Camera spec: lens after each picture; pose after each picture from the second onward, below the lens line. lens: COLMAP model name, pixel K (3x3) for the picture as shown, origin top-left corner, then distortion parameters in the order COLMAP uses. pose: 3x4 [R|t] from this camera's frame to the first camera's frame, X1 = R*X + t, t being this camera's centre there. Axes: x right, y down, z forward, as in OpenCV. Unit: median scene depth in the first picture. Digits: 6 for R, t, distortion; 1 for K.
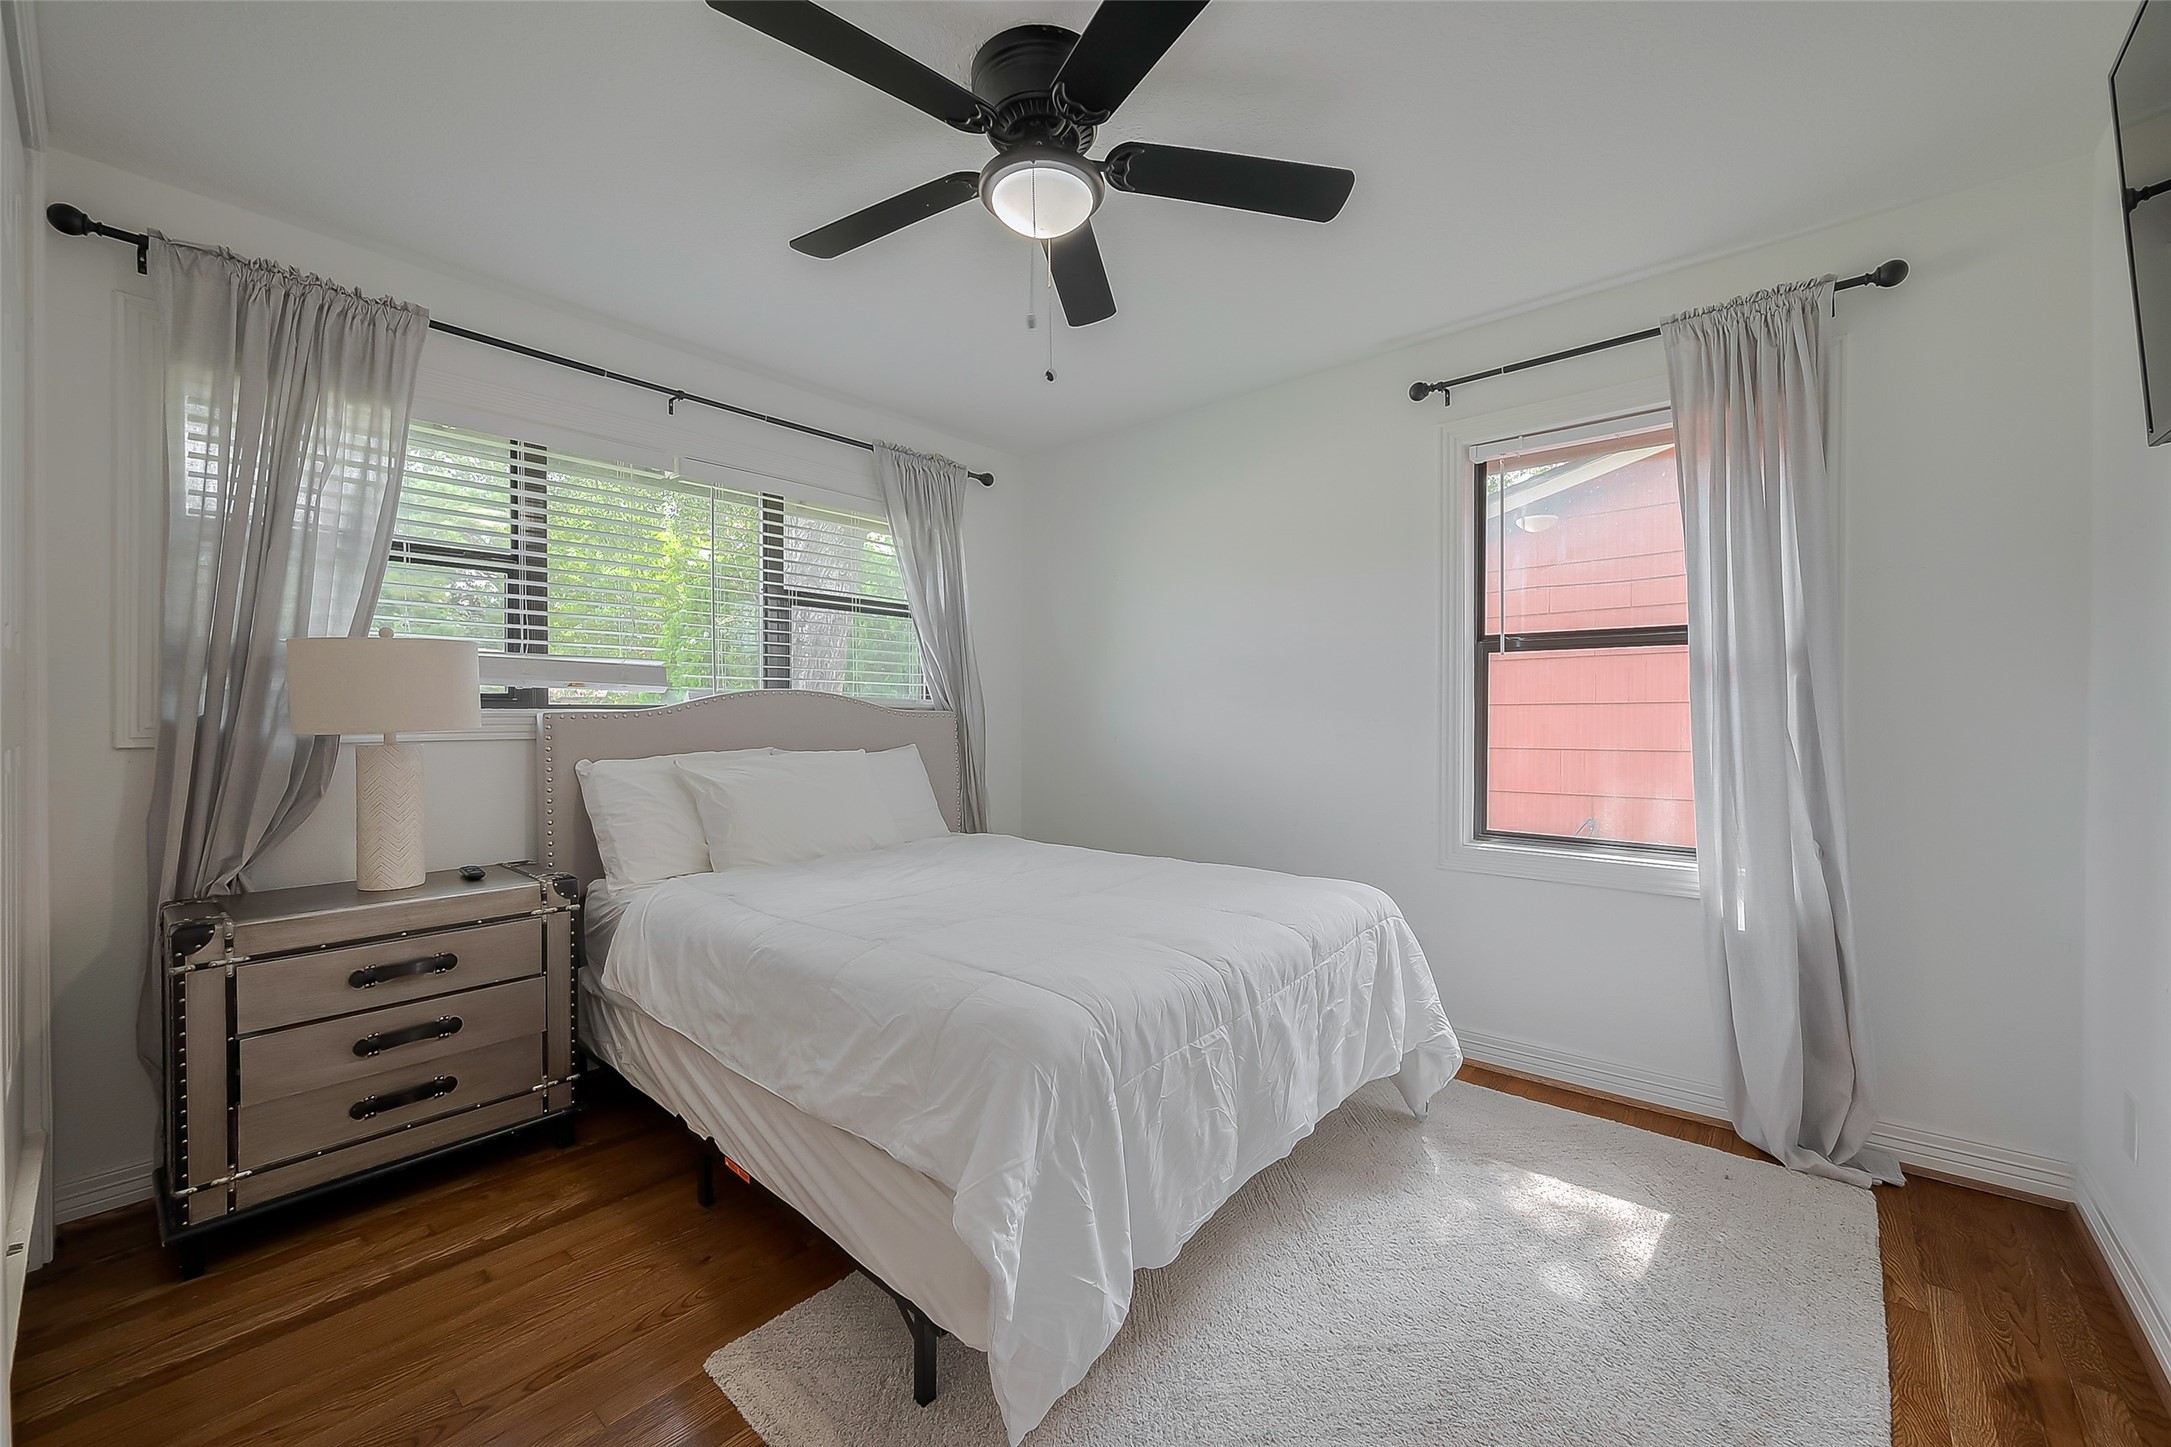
lens RADIAL K [[848.9, 0, 1085.5], [0, 848.9, 723.5], [0, 0, 1]] dist [-0.000393, -0.000089]
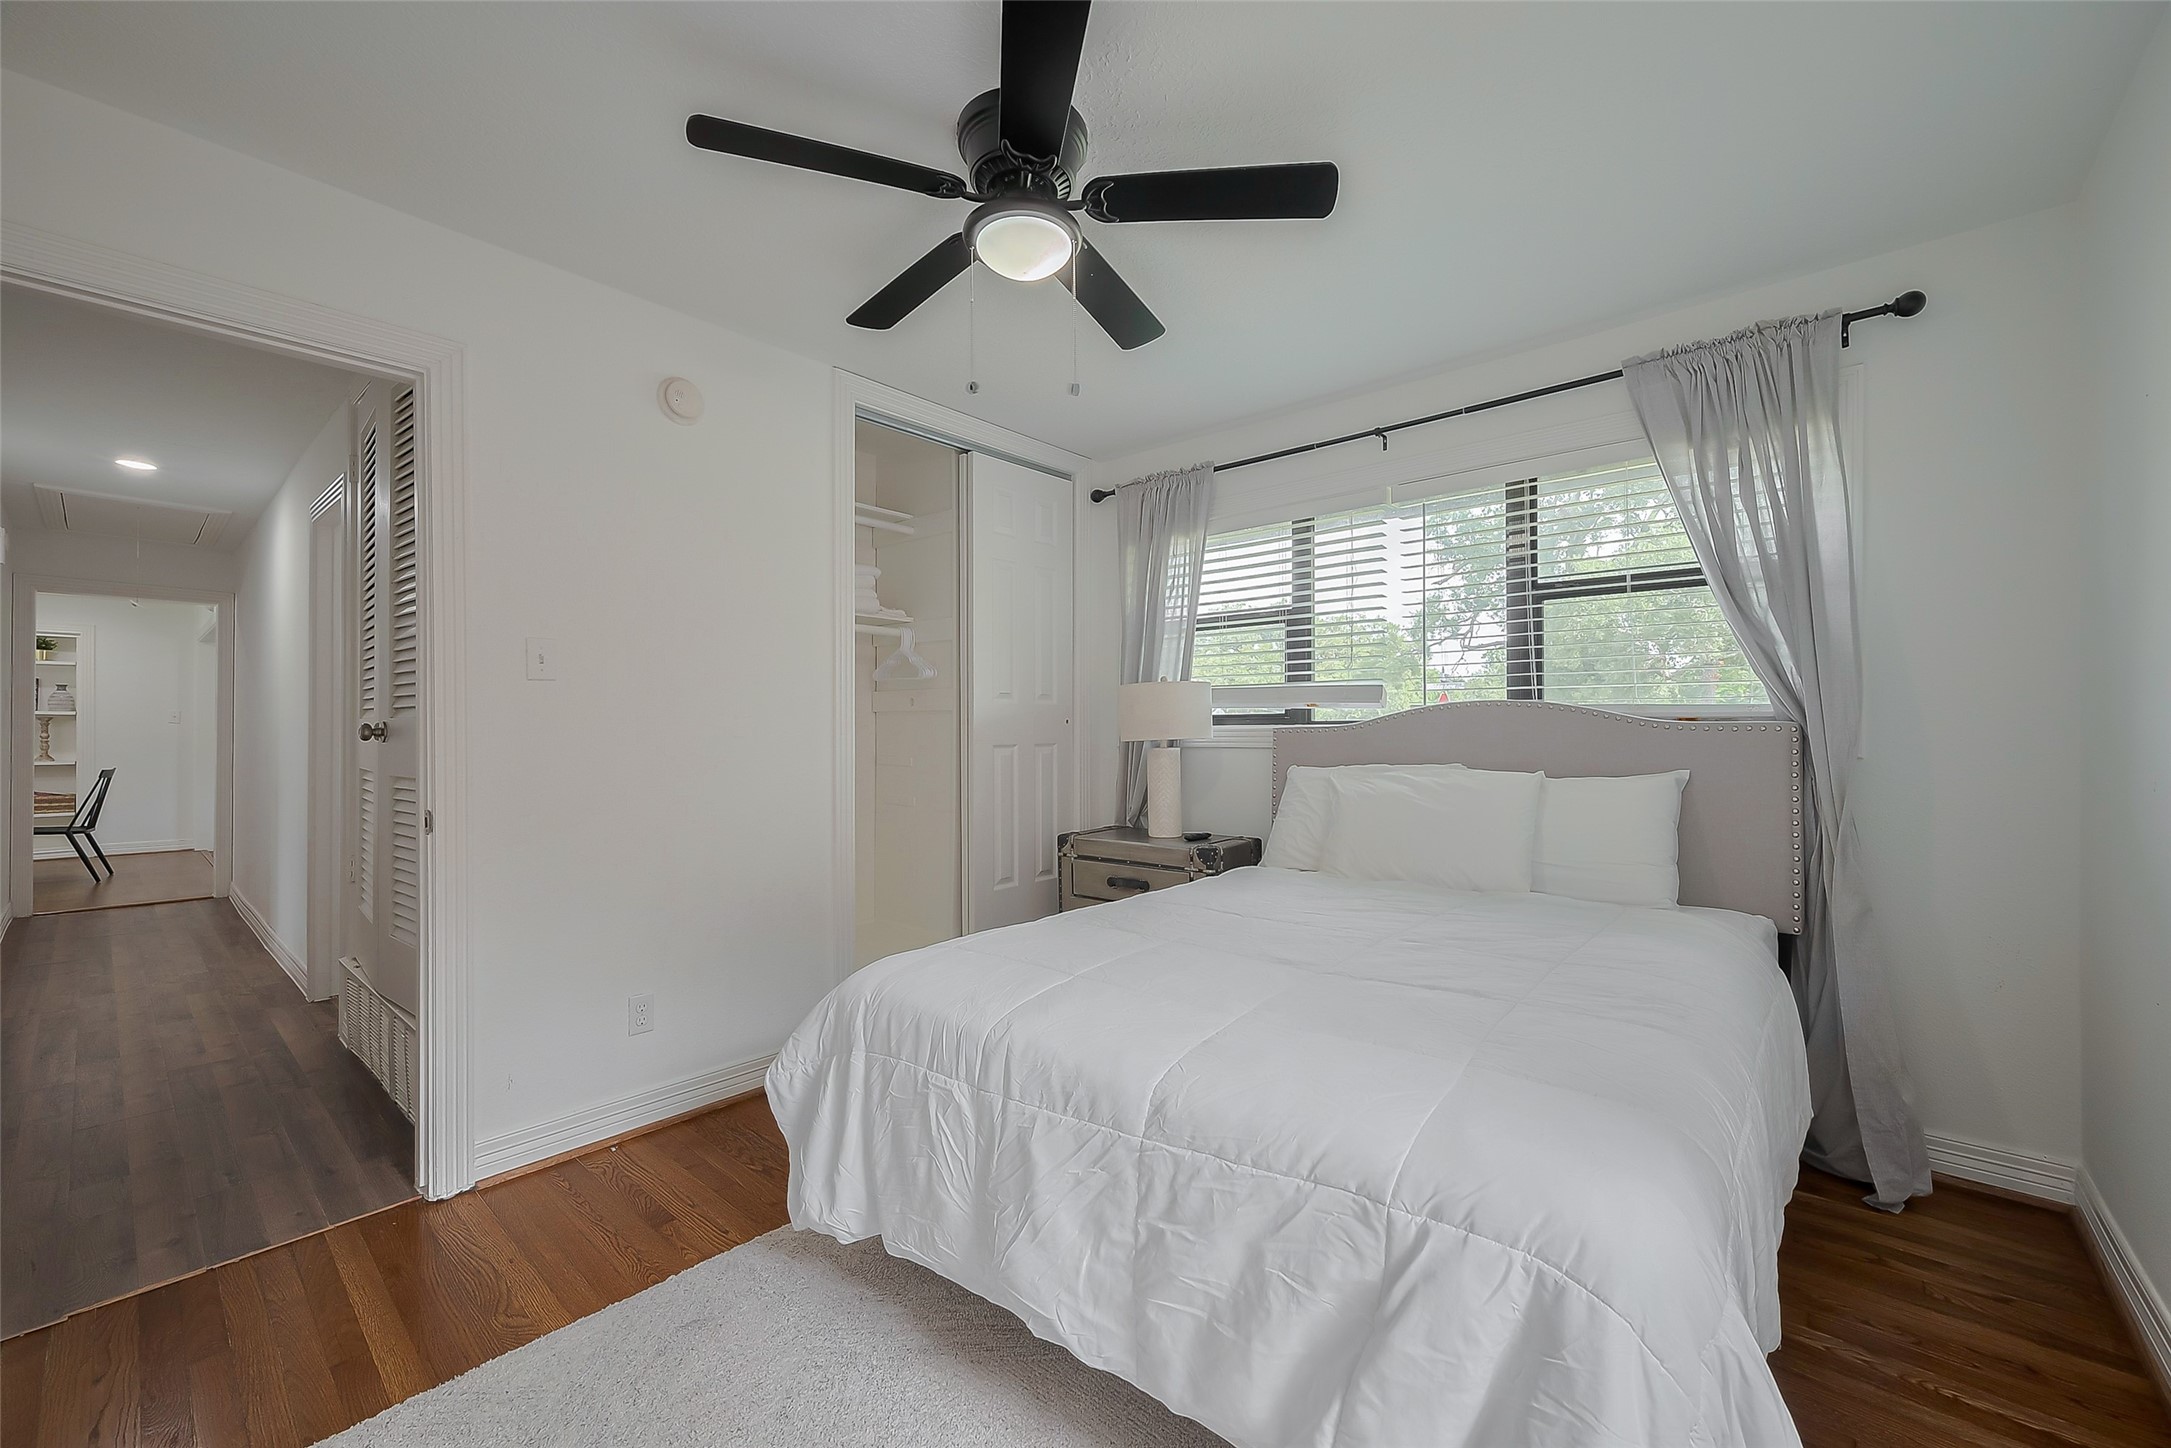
lens RADIAL K [[848.9, 0, 1085.5], [0, 848.9, 724.0], [0, 0, 1]] dist [-0.000393, -0.000089]
pose [[-0.010172, -0.009122, -0.999907, 0.629922], [-0.011080, 0.999898, -0.009010, -0.003862], [0.999887, 0.010987, -0.010272, 0.687220]]
